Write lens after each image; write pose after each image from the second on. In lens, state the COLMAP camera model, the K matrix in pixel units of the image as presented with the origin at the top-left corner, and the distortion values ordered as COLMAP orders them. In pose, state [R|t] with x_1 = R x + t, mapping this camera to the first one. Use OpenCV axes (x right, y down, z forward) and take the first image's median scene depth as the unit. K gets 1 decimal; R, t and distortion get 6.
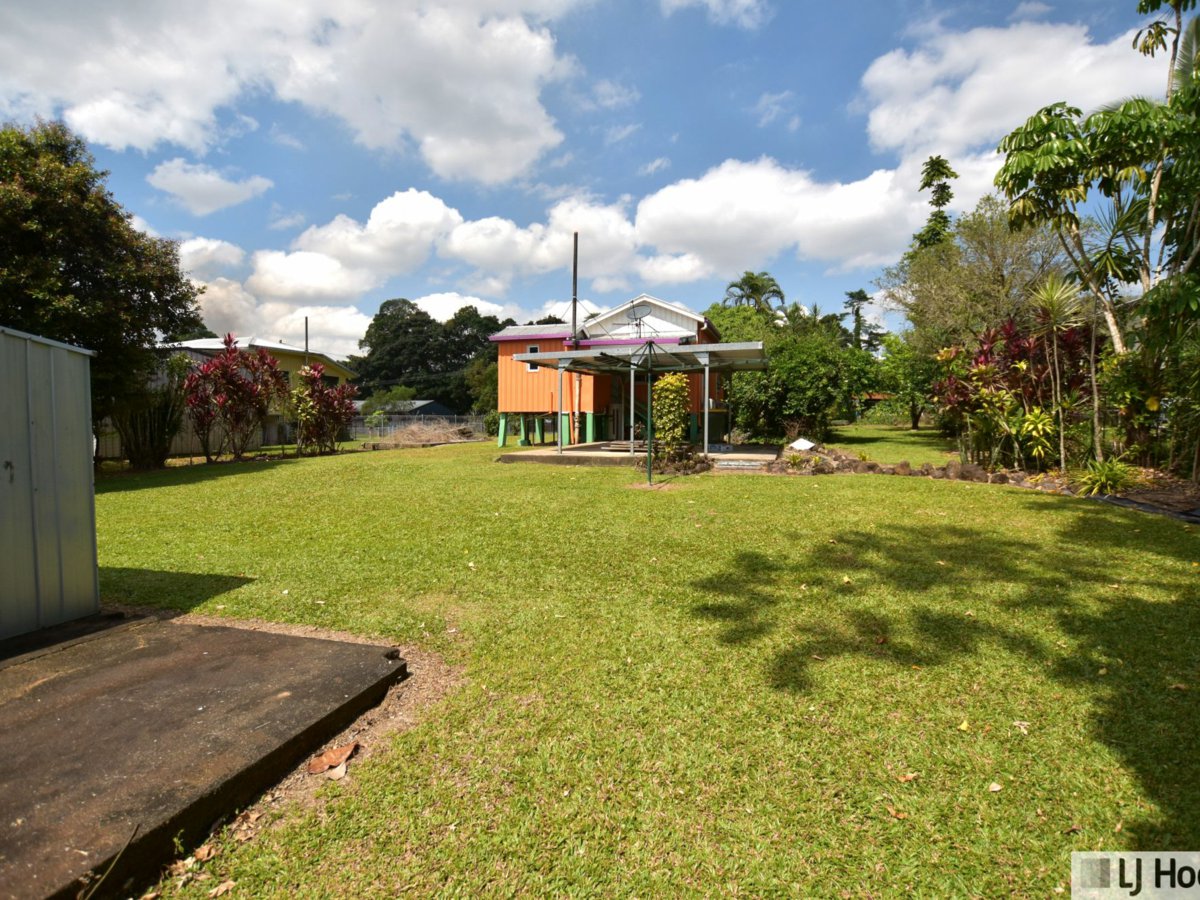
lens RADIAL K [[589.6, 0, 605.7], [0, 589.6, 447.2], [0, 0, 1]] dist [-0.031276, 0.001983]
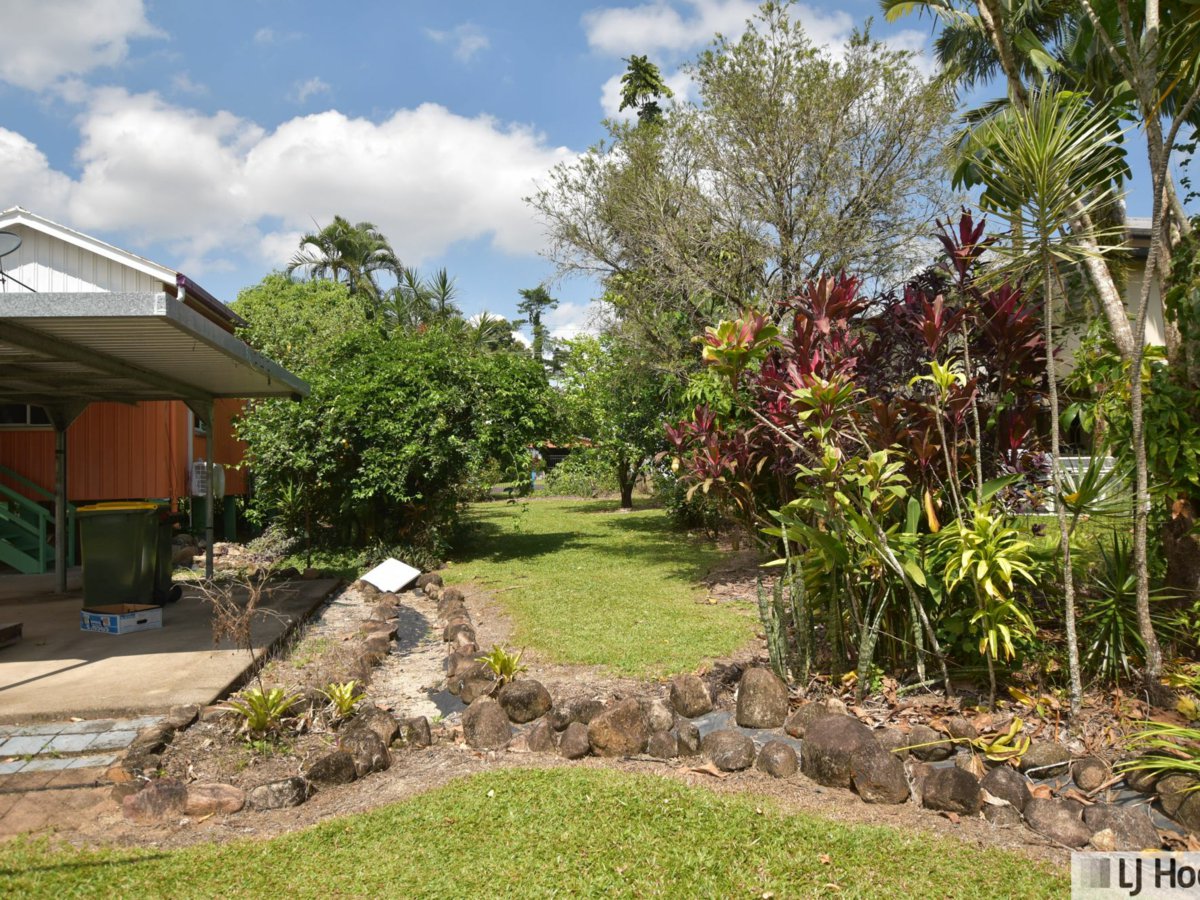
lens RADIAL K [[840.0, 0, 598.8], [0, 840.0, 447.4], [0, 0, 1]] dist [0.000668, -0.000222]
pose [[0.894075, -0.012400, 0.447745, 0.189136], [0.047820, 0.996546, -0.067891, -0.043882], [-0.445356, 0.082111, 0.891580, 0.374842]]
